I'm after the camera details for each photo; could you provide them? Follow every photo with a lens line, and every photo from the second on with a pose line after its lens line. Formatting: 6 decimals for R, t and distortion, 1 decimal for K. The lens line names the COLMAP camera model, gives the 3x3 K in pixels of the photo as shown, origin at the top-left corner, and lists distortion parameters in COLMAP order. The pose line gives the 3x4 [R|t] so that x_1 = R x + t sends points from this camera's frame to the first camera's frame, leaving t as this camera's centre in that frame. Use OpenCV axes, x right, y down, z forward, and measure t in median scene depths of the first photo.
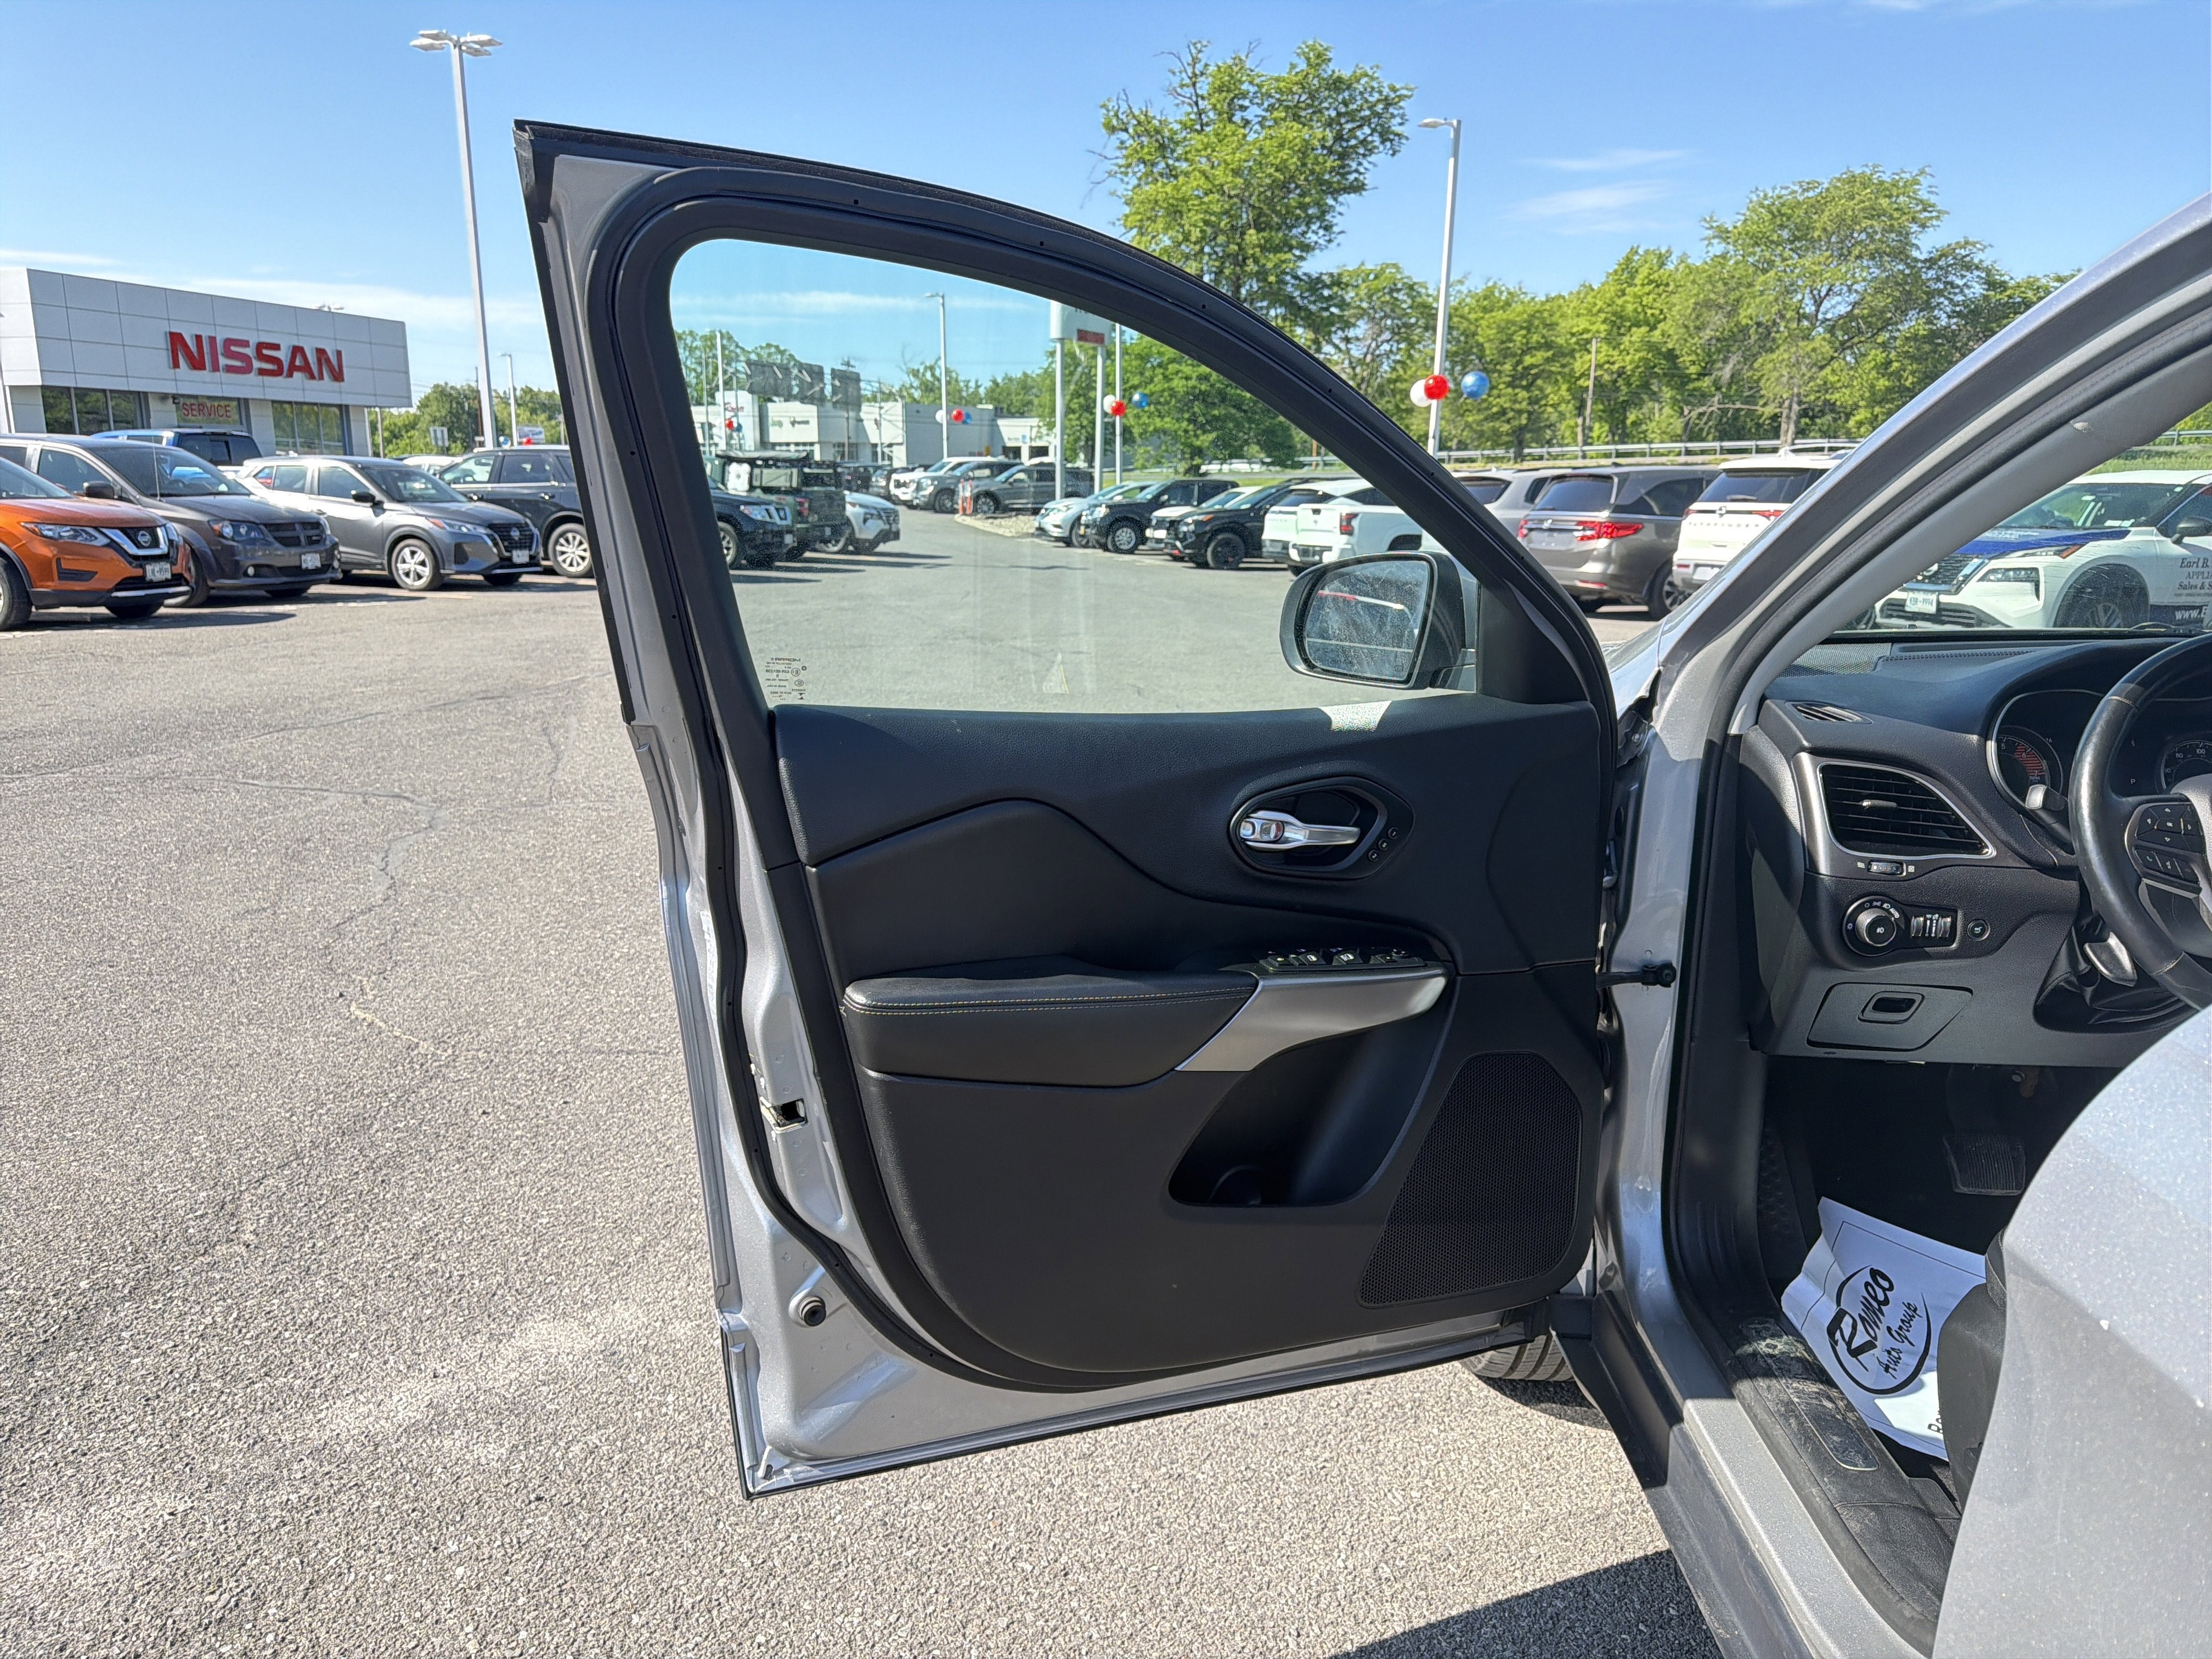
lens RADIAL K [[1674.1, 0, 1106.0], [0, 1674.1, 829.5], [0, 0, 1]] dist [0.022579, -0.006662]
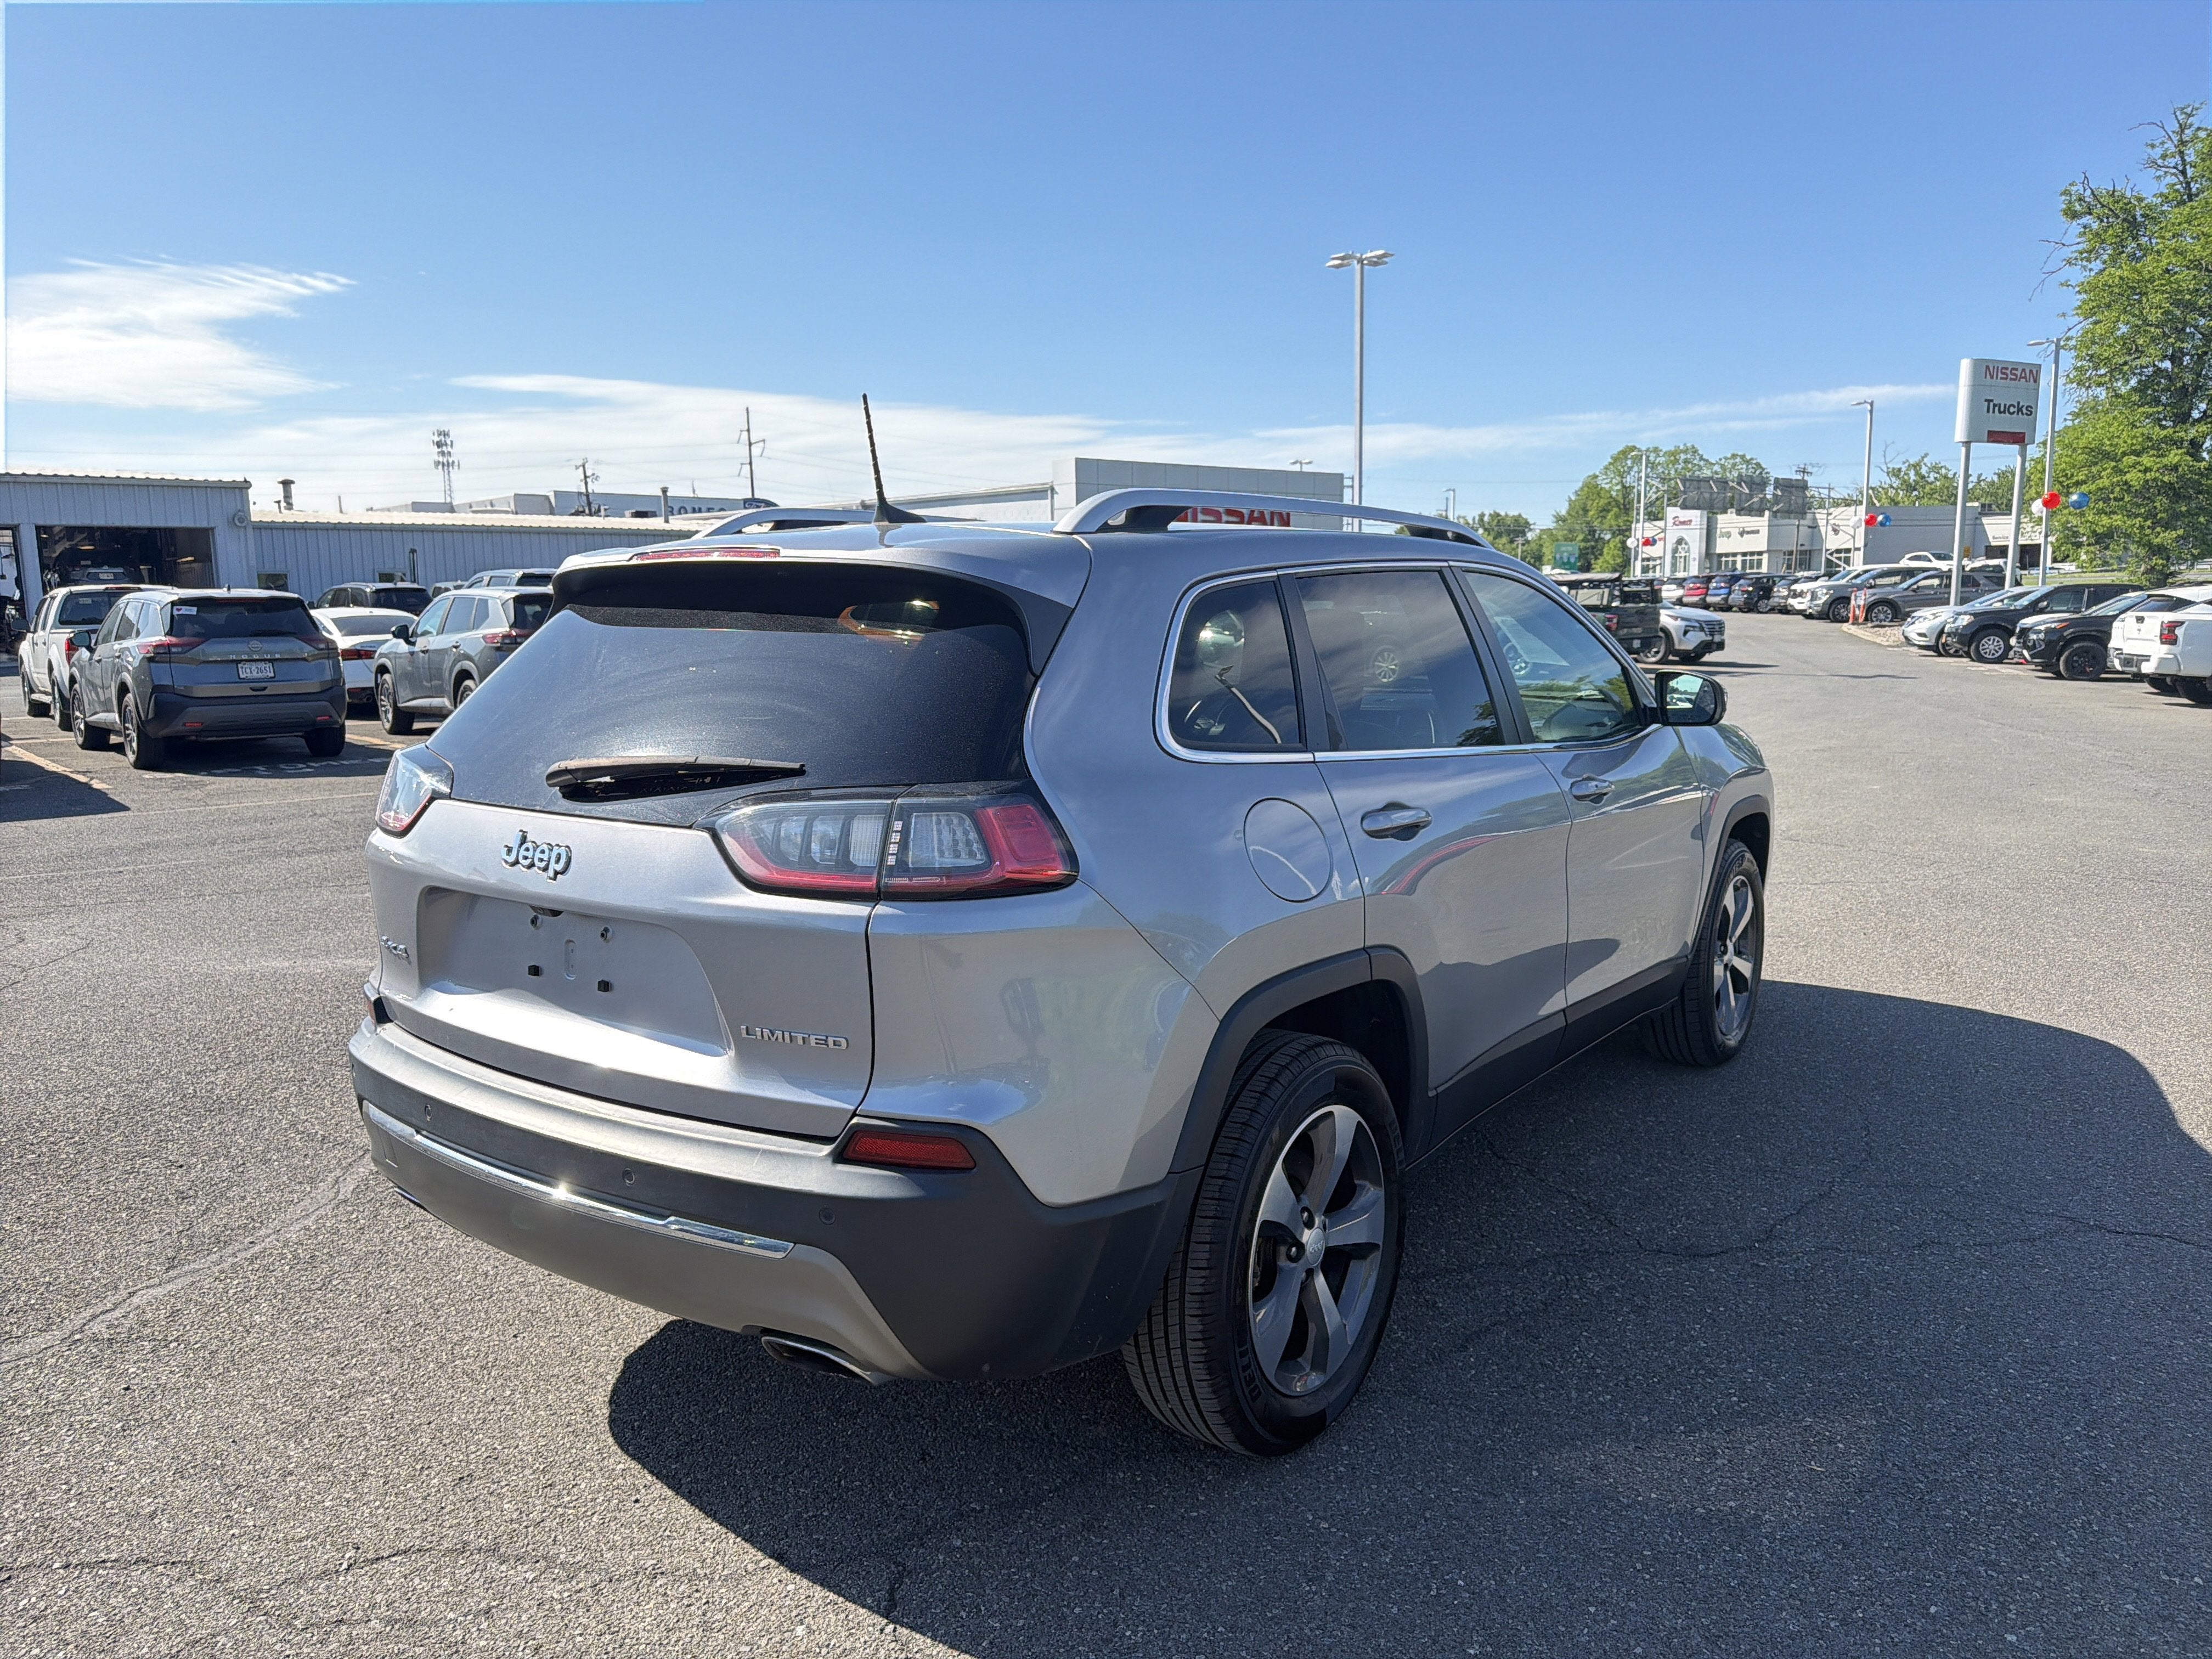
lens RADIAL K [[1667.2, 0, 1060.6], [0, 1667.2, 891.9], [0, 0, 1]] dist [-0.010850, -0.005251]
pose [[0.820673, 0.075647, -0.566369, 0.116994], [-0.090063, 0.995933, 0.002519, 0.012335], [0.564256, 0.048941, 0.824148, -0.081774]]
